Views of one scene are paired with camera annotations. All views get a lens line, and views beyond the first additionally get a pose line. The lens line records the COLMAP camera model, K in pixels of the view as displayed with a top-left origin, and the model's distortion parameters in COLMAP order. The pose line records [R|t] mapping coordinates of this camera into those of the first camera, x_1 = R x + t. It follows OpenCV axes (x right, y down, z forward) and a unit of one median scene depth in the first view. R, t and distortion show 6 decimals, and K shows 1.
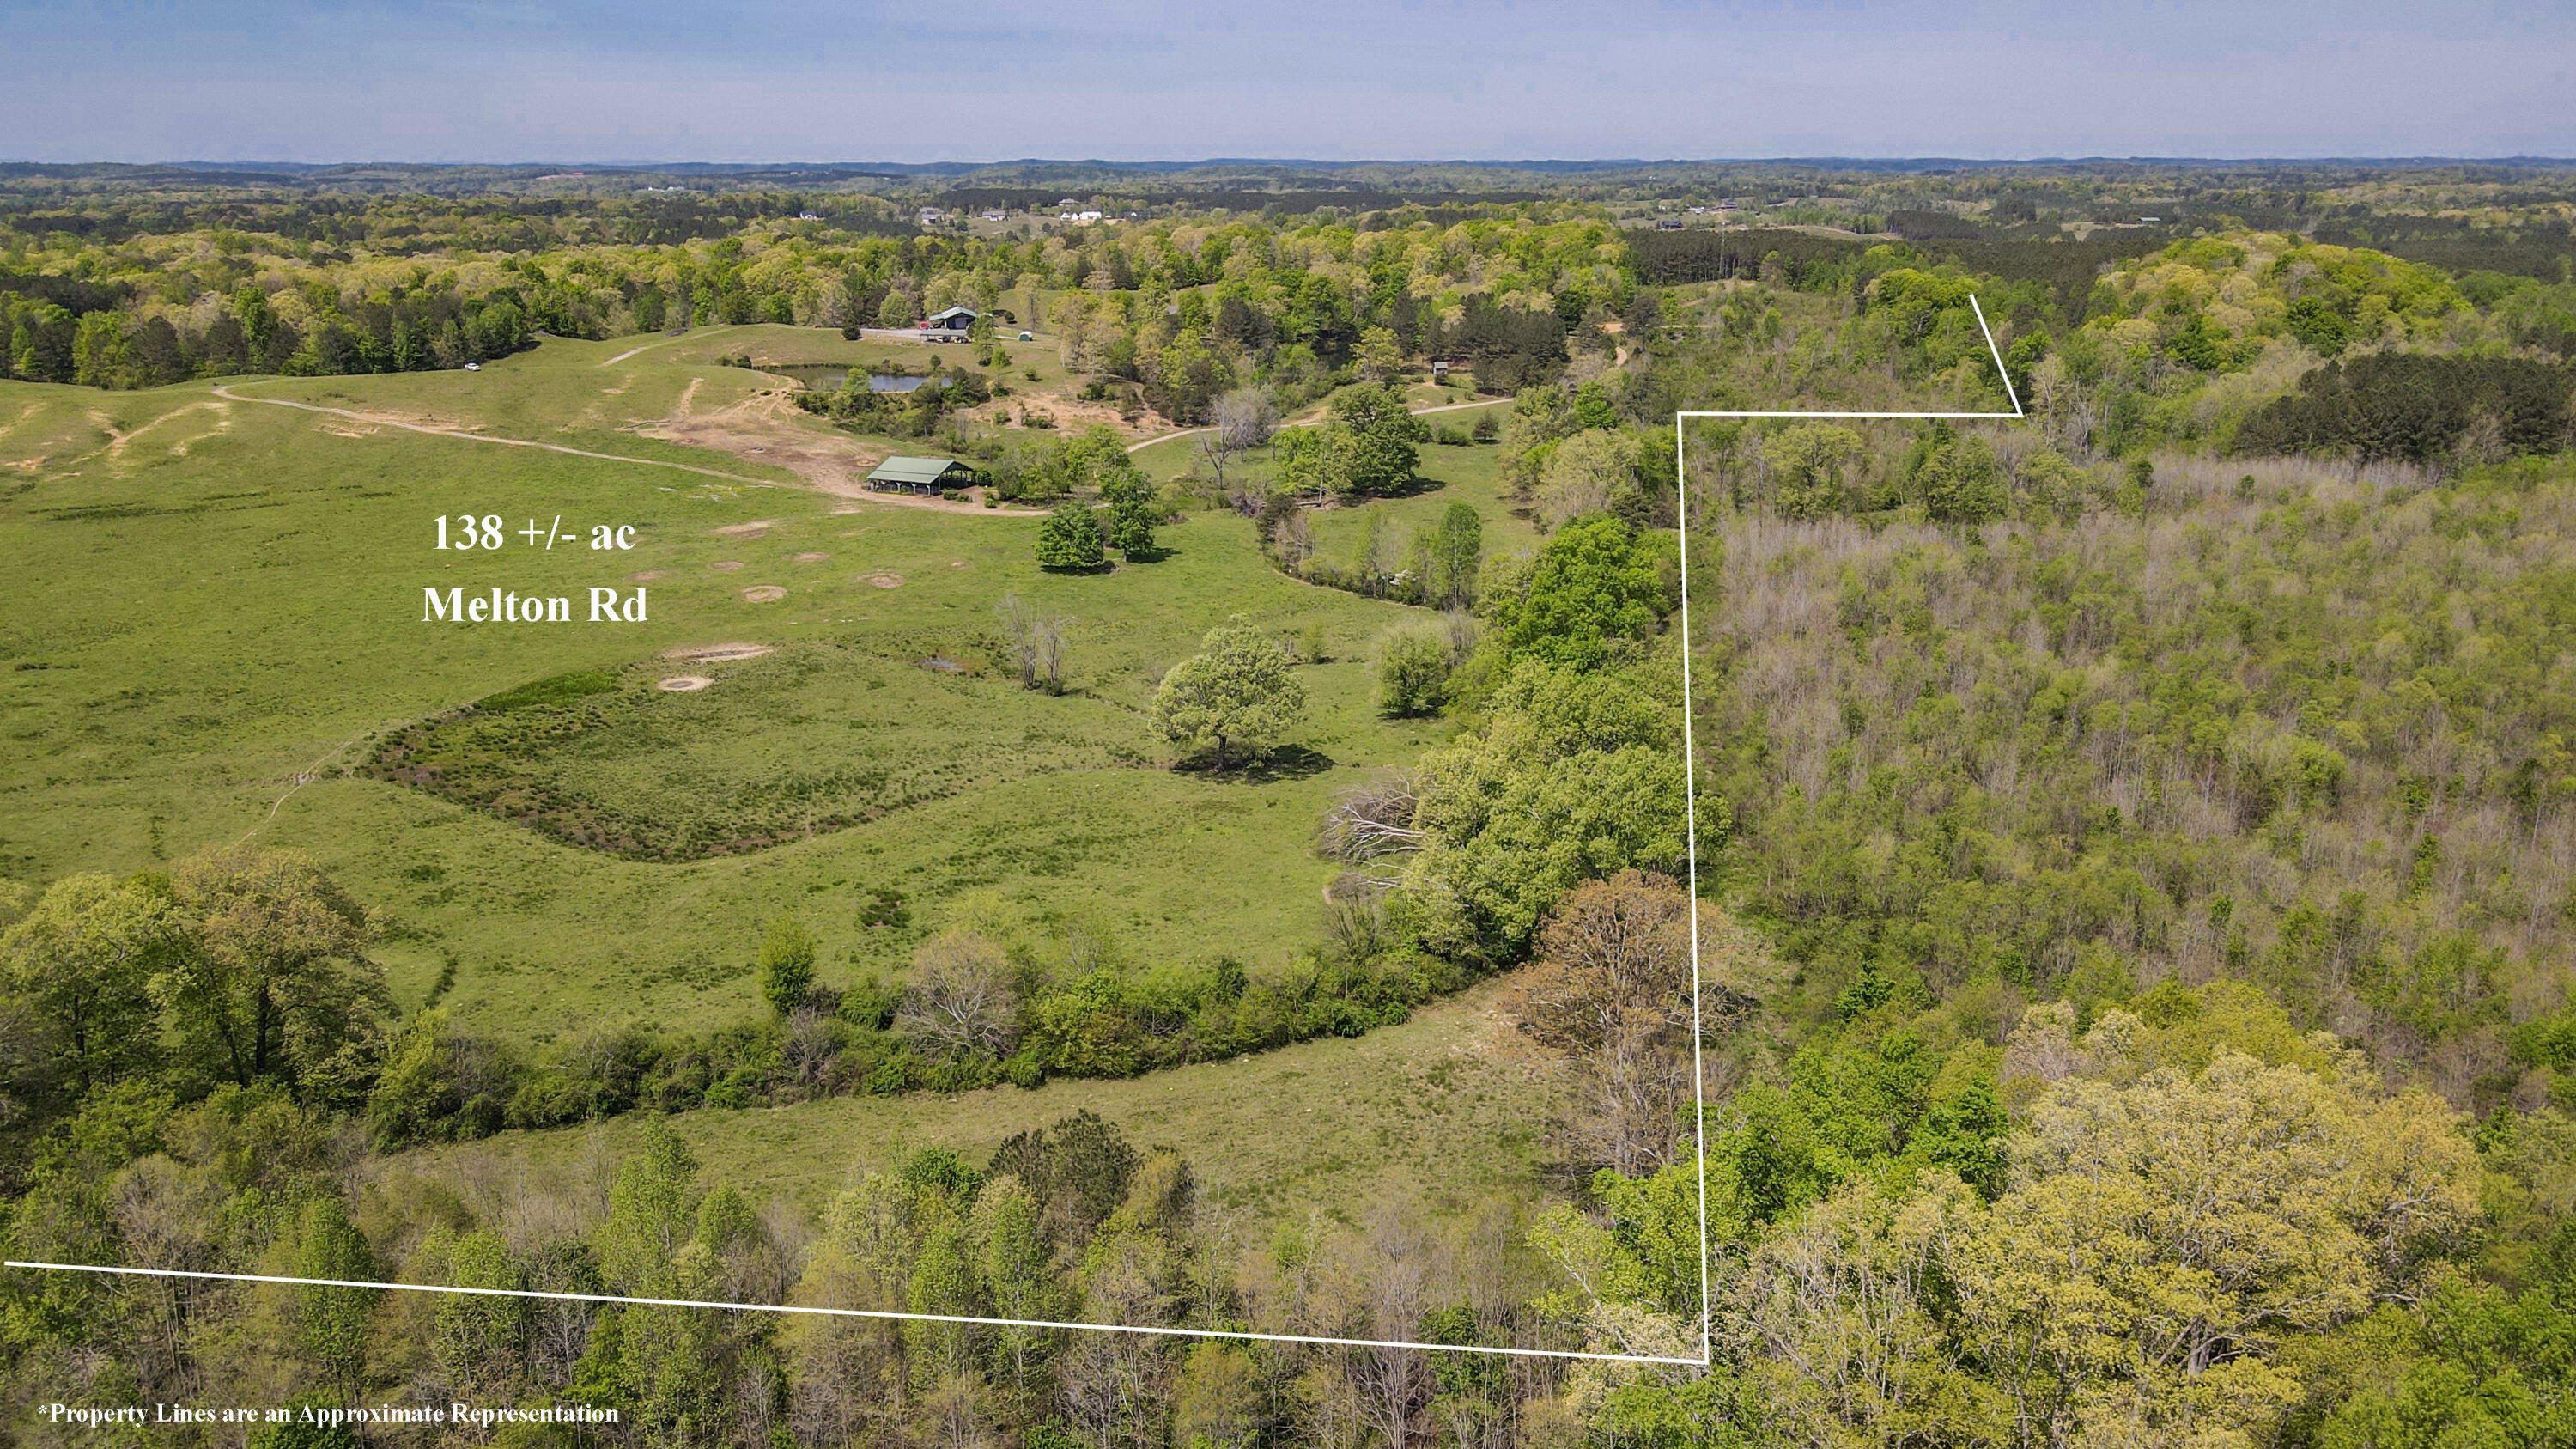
lens RADIAL K [[1893.0, 0, 1282.0], [0, 1893.0, 728.4], [0, 0, 1]] dist [-0.008103, 0.040784]
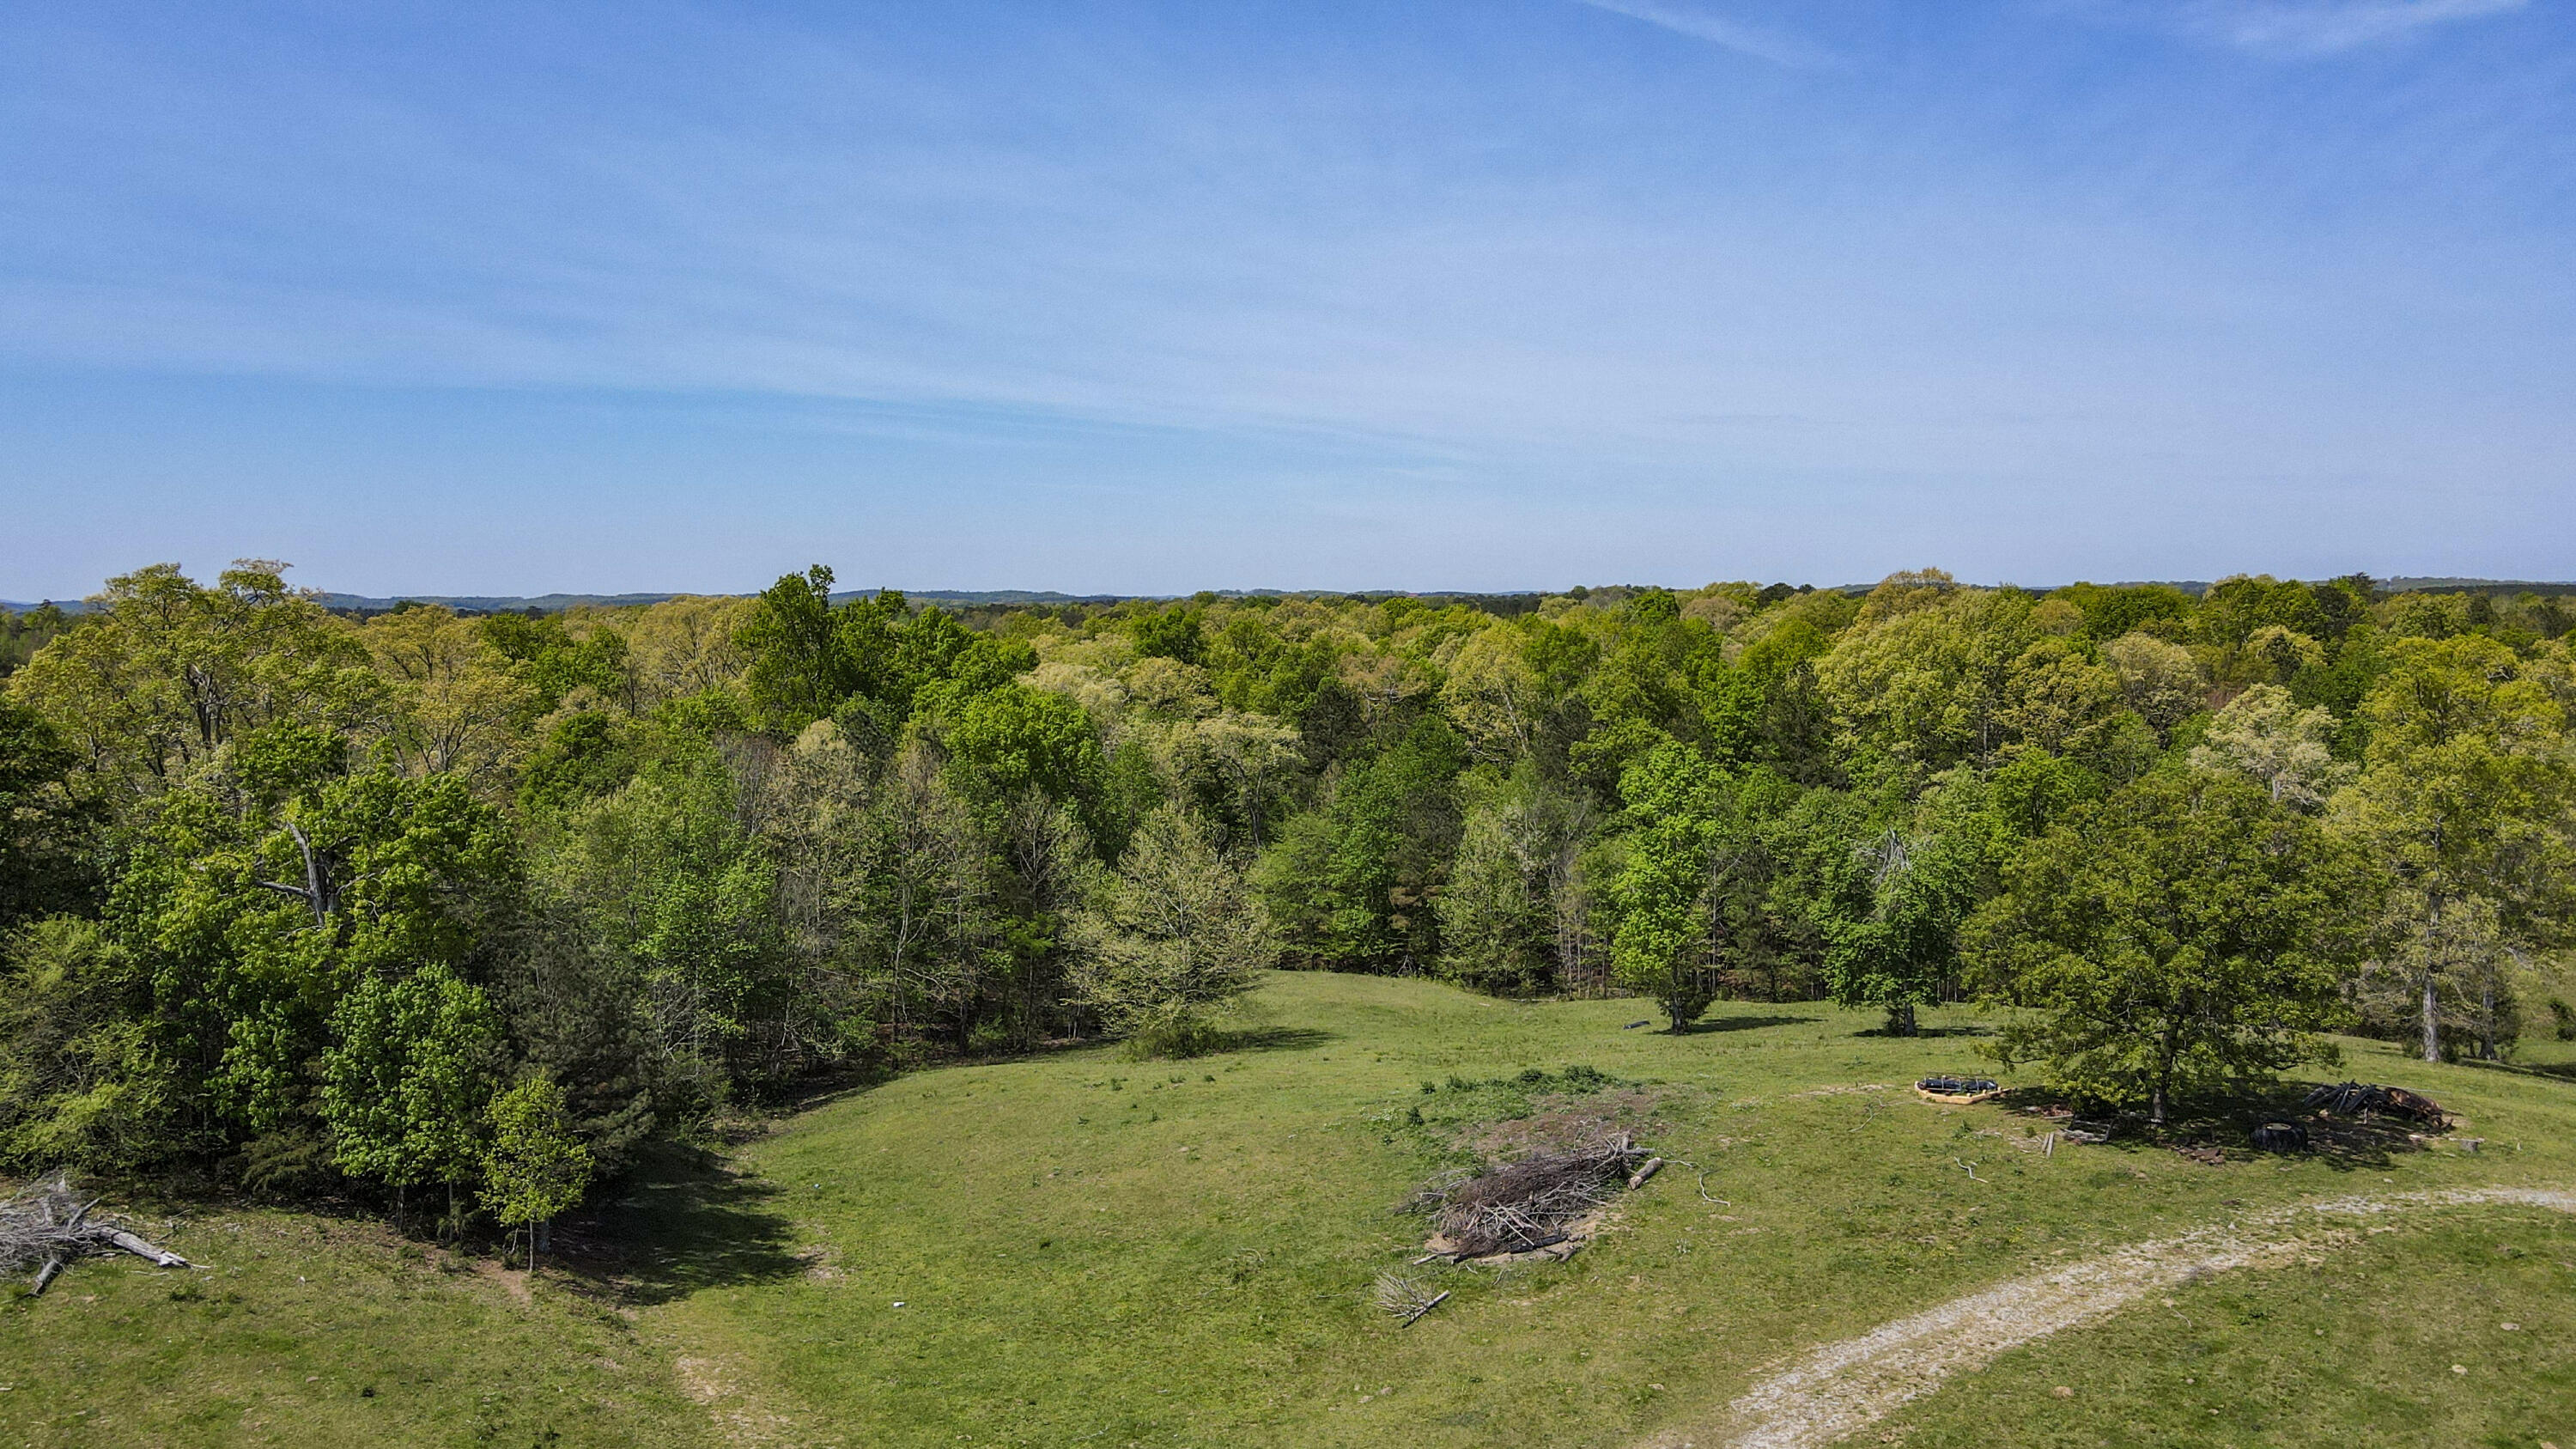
lens RADIAL K [[1924.3, 0, 1288.1], [0, 1924.3, 724.4], [0, 0, 1]] dist [-0.013535, 0.055404]
pose [[0.916606, 0.024032, -0.399068, -0.358849], [-0.111365, 0.974031, -0.197135, -0.260401], [0.383967, 0.225138, 0.895479, 1.108862]]
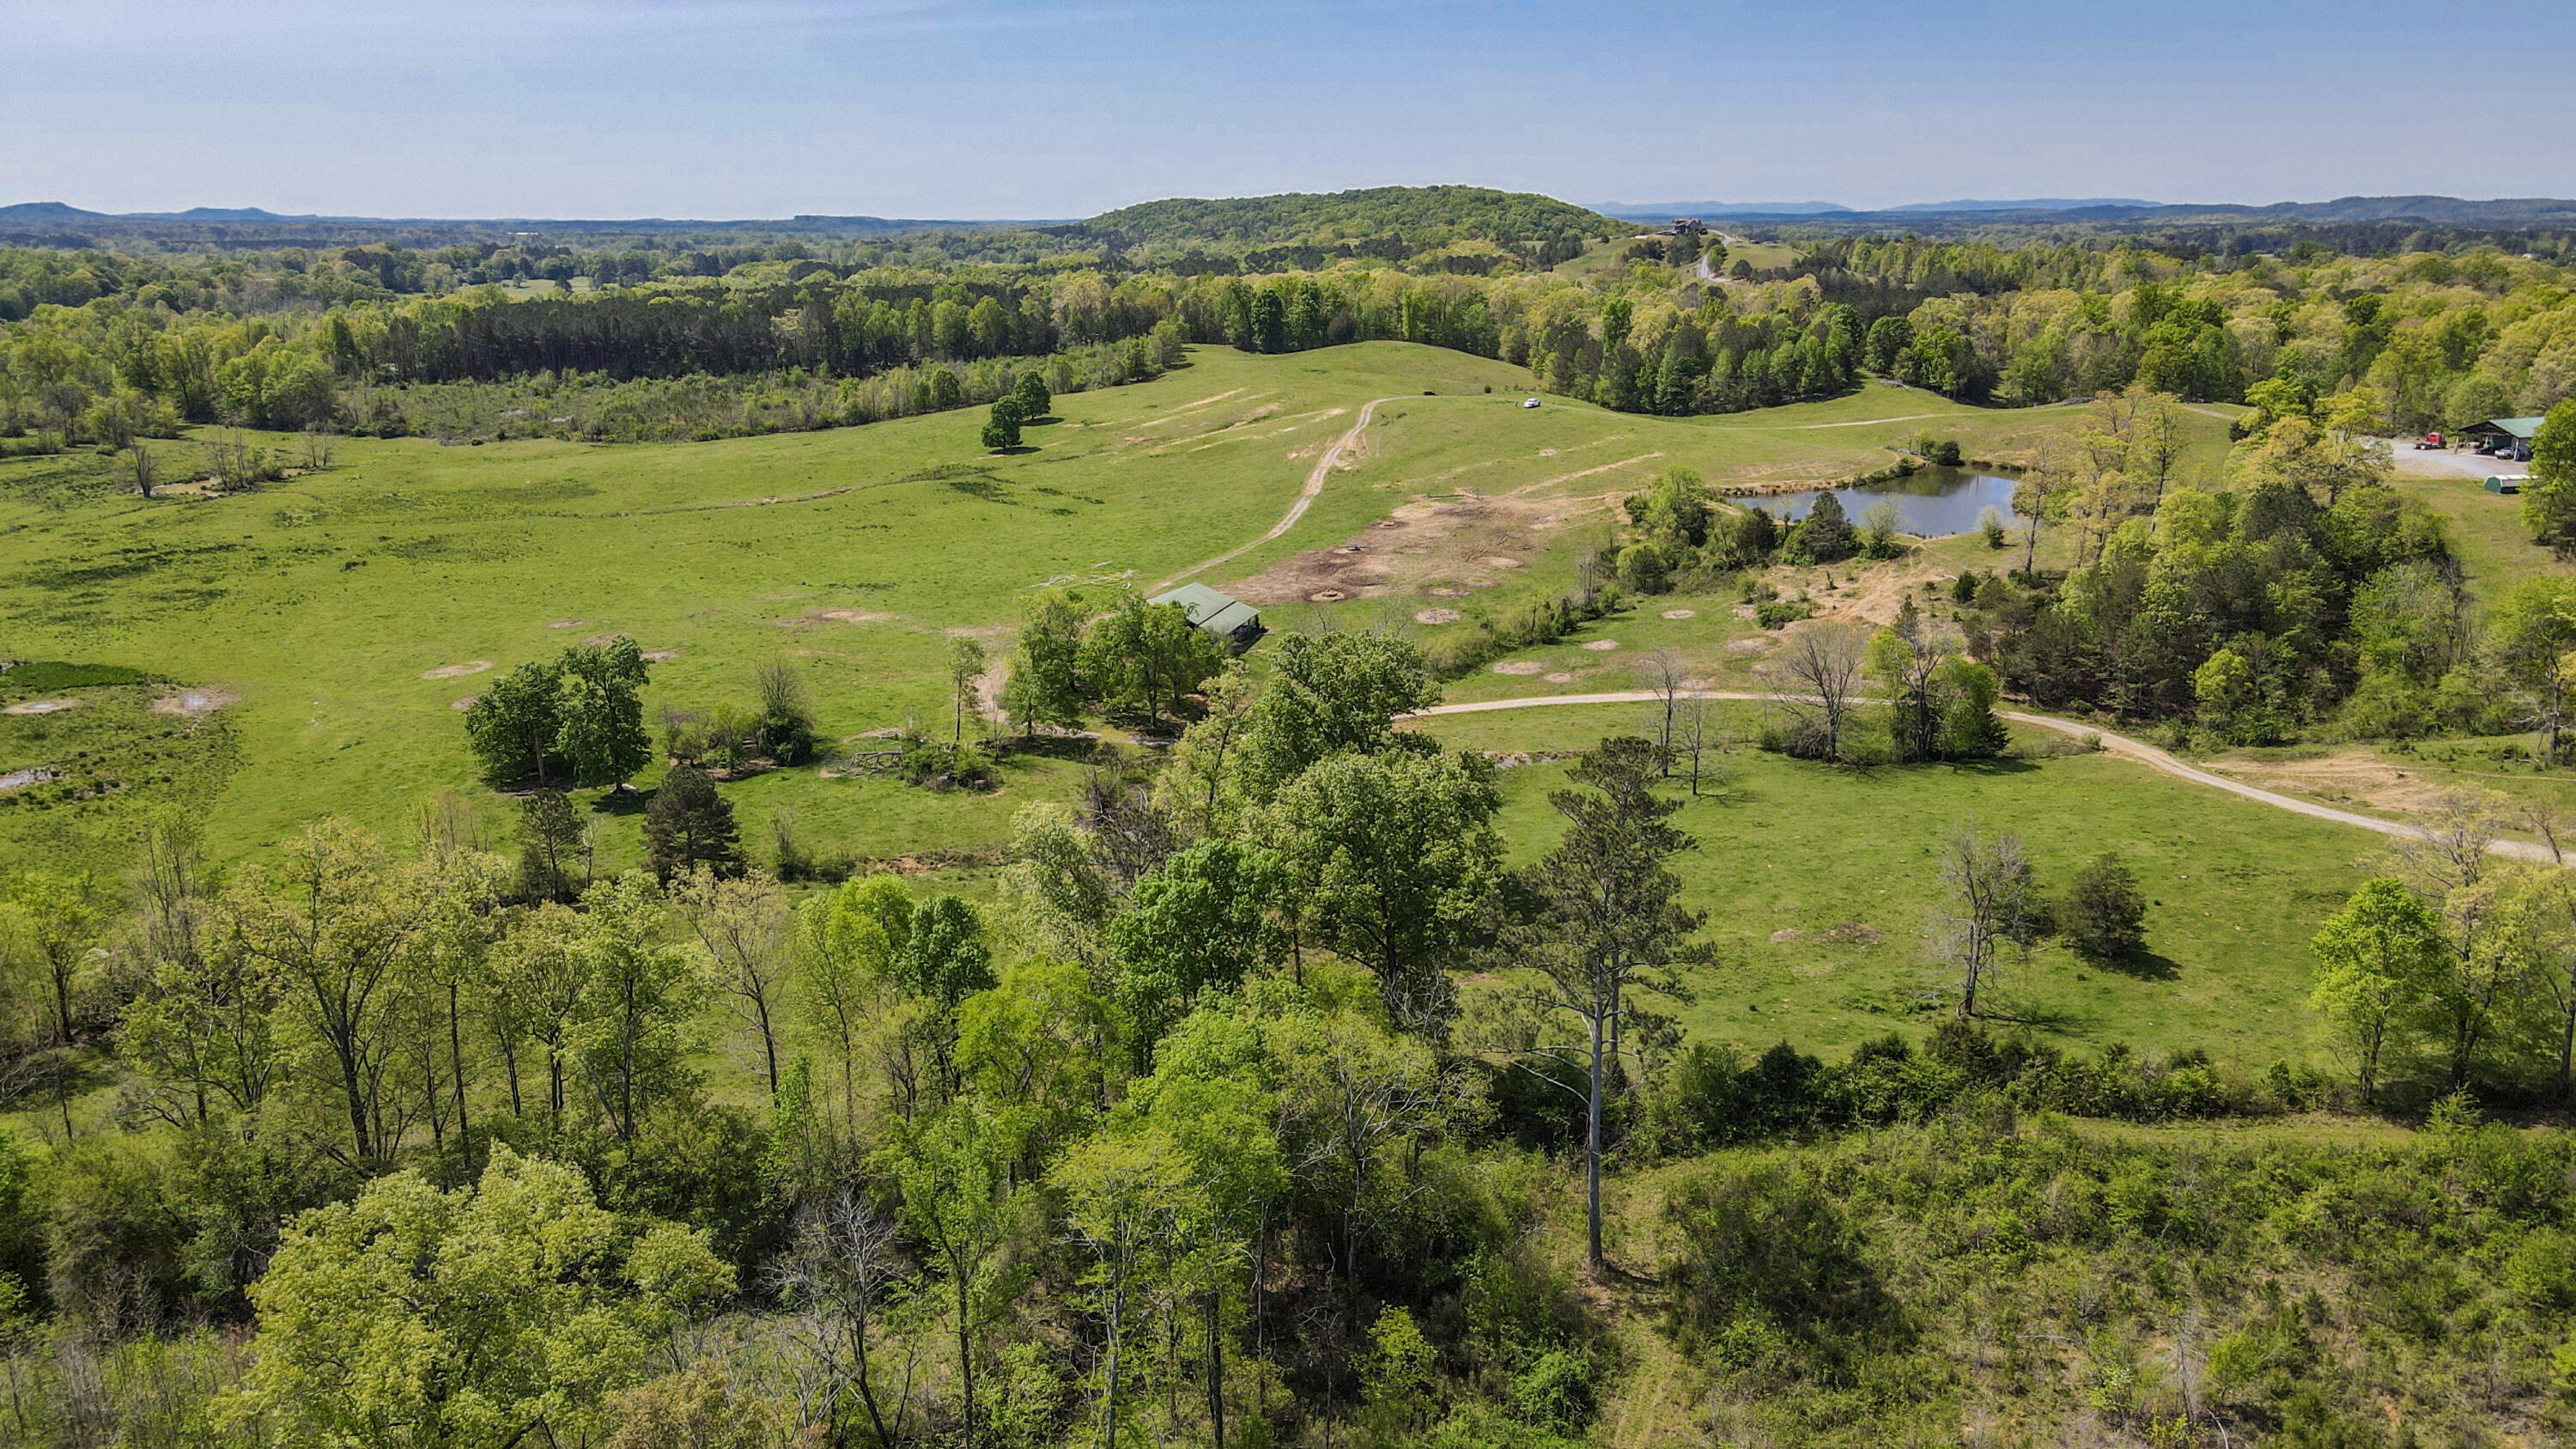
lens RADIAL K [[1900.8, 0, 1280.4], [0, 1900.8, 730.1], [0, 0, 1]] dist [-0.005527, 0.035931]
pose [[0.157186, 0.261871, -0.952216, 0.358638], [-0.278431, 0.936839, 0.211681, -0.204086], [0.947507, 0.231853, 0.220171, 0.764042]]
